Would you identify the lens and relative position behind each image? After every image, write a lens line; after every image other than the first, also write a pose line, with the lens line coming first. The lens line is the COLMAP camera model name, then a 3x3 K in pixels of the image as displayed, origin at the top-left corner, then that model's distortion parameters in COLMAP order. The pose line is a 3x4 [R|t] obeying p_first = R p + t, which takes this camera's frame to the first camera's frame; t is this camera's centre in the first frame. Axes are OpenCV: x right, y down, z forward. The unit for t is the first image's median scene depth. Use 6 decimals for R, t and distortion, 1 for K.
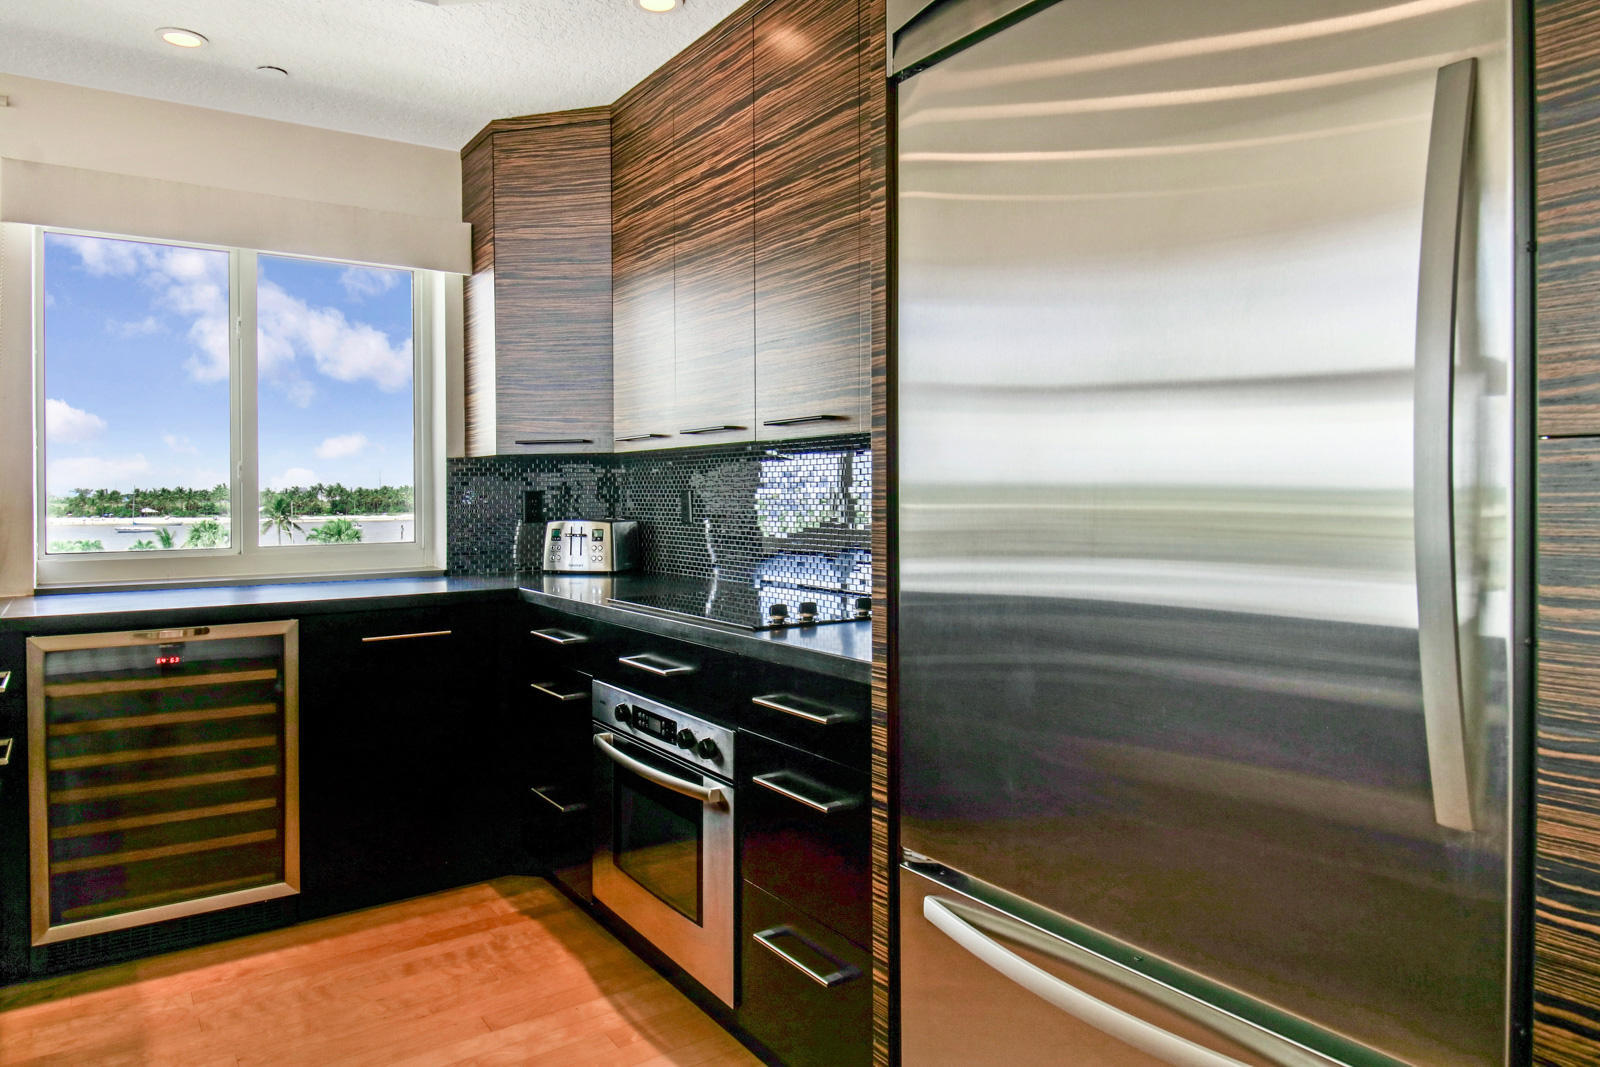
lens RADIAL K [[998.1, 0, 802.1], [0, 998.1, 488.7], [0, 0, 1]] dist [0.004409, -0.015831]
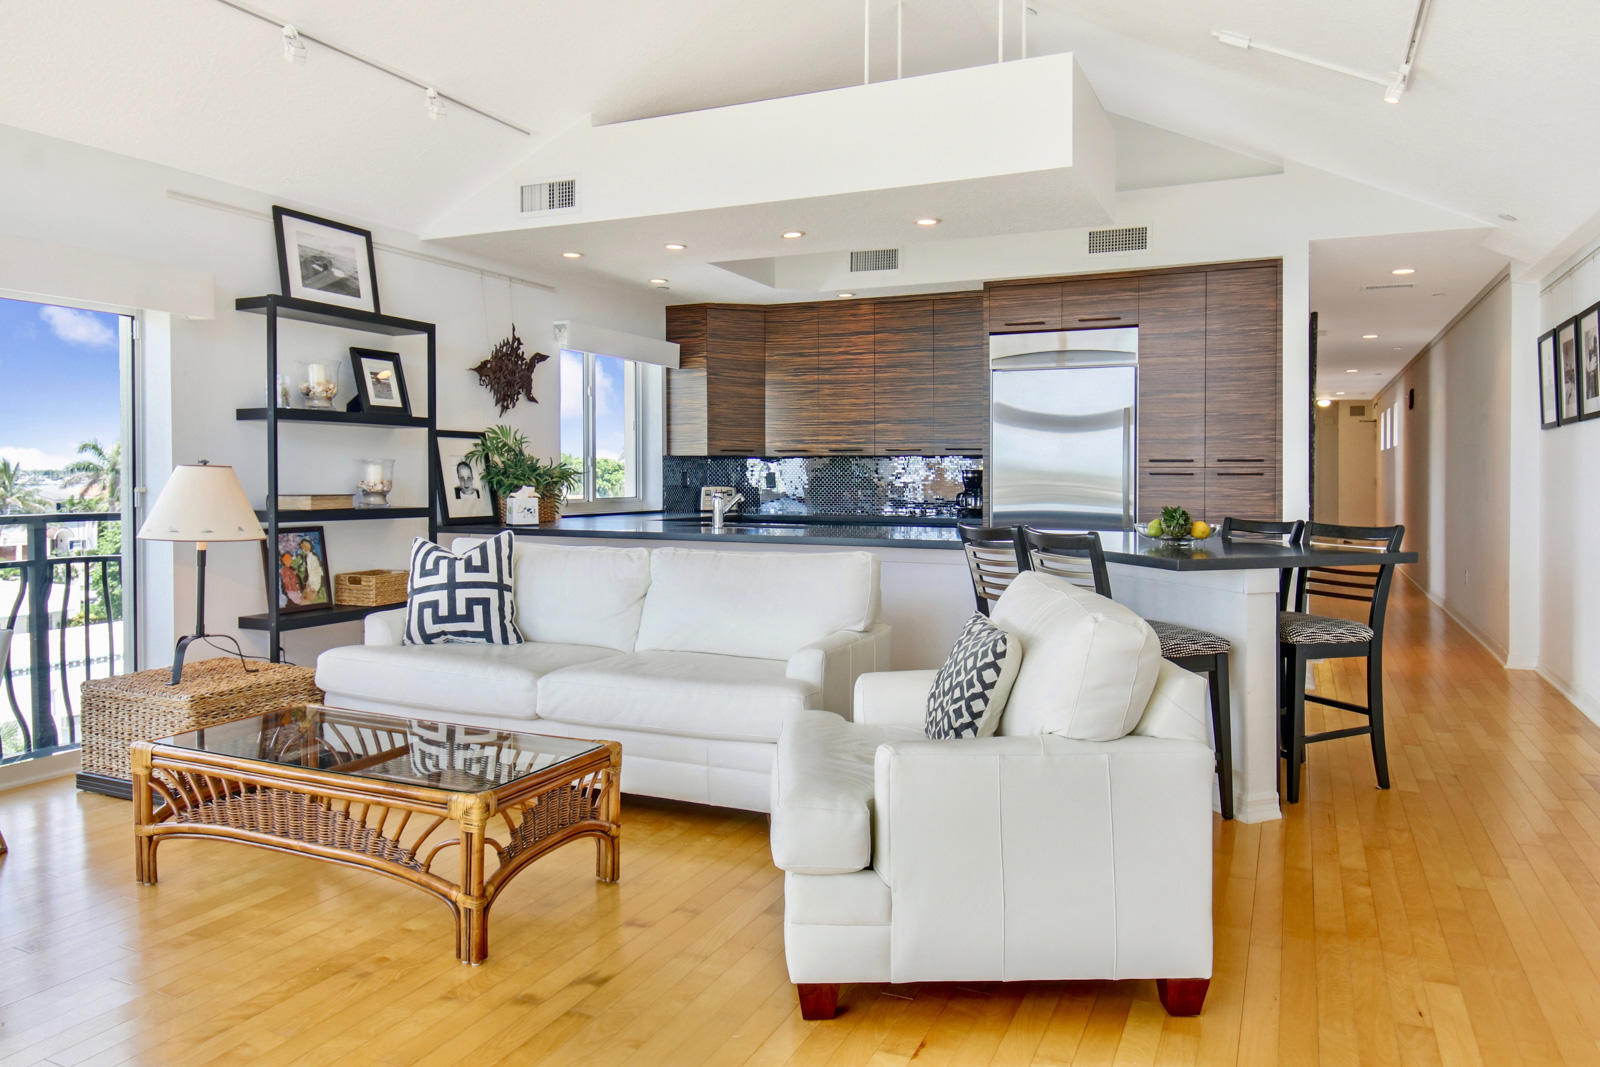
lens RADIAL K [[1121.5, 0, 783.5], [0, 1121.5, 477.8], [0, 0, 1]] dist [-0.006465, -0.001612]
pose [[0.874726, 0.010062, 0.484514, -1.404589], [-0.012761, 0.999916, 0.002272, 0.006847], [-0.484450, -0.008170, 0.874781, -1.273551]]
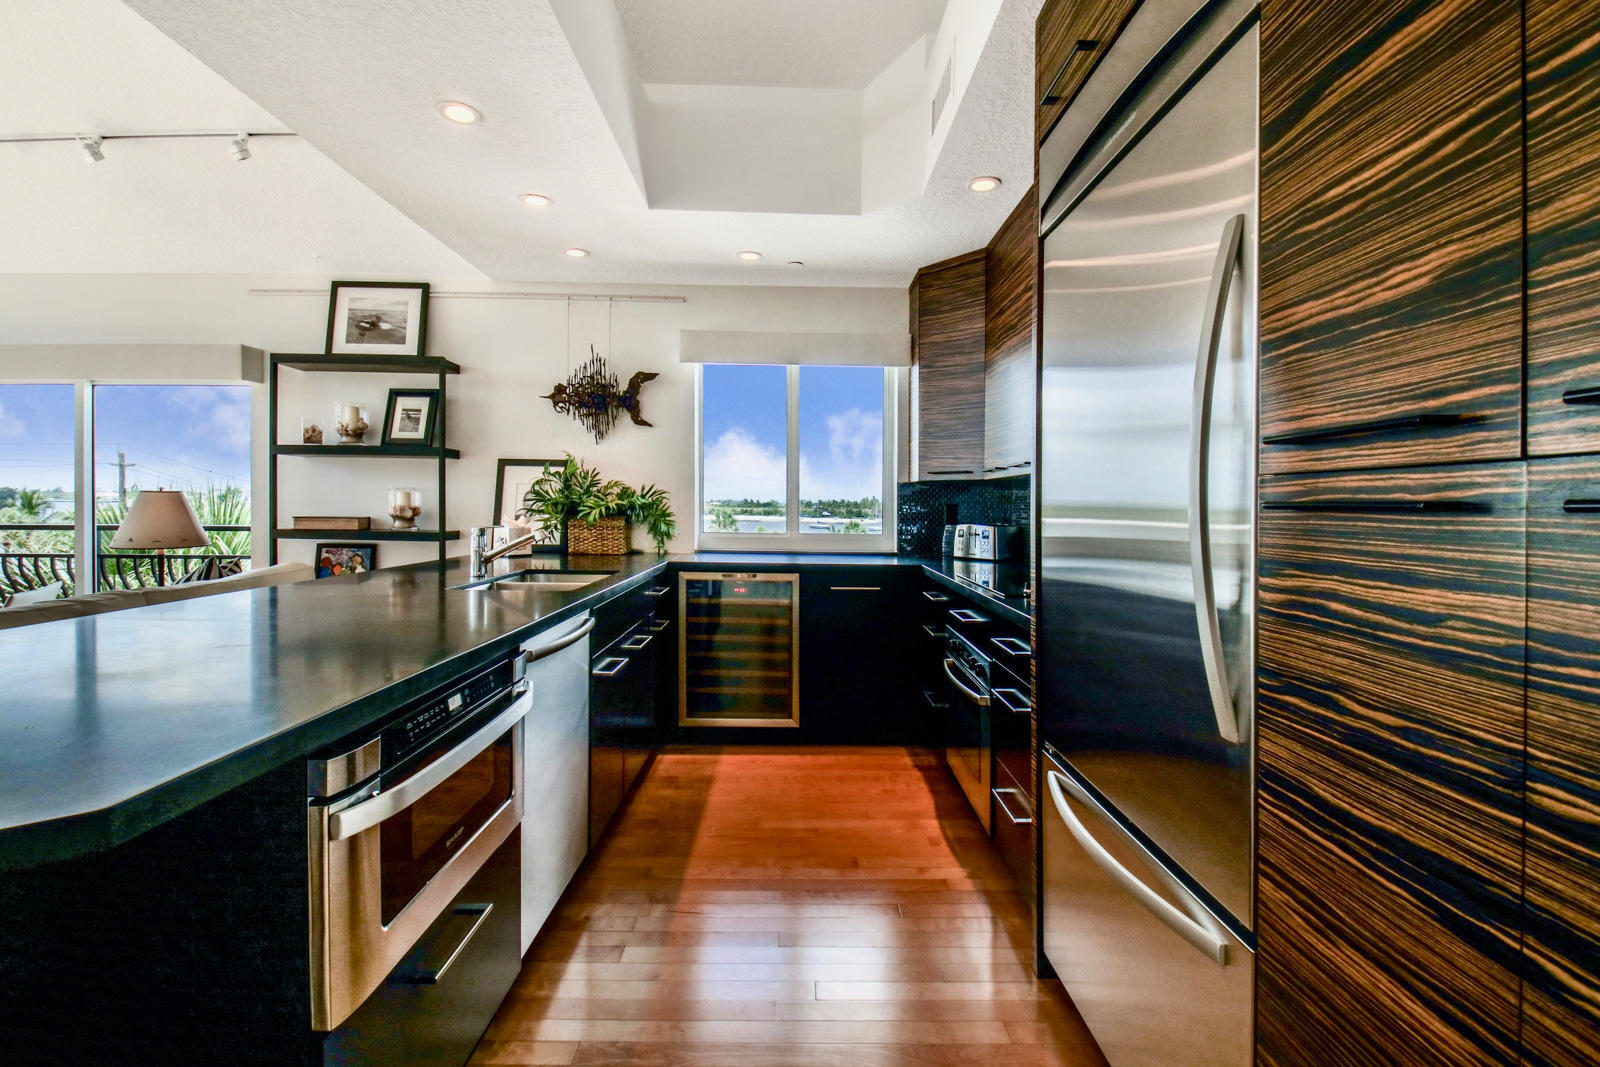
lens RADIAL K [[745.0, 0, 813.0], [0, 745.0, 519.8], [0, 0, 1]] dist [-0.009656, -0.010079]
pose [[0.826901, 0.029645, -0.561566, 0.233461], [-0.017674, 0.999486, 0.026738, -0.000635], [0.562070, -0.012184, 0.827000, -0.074433]]
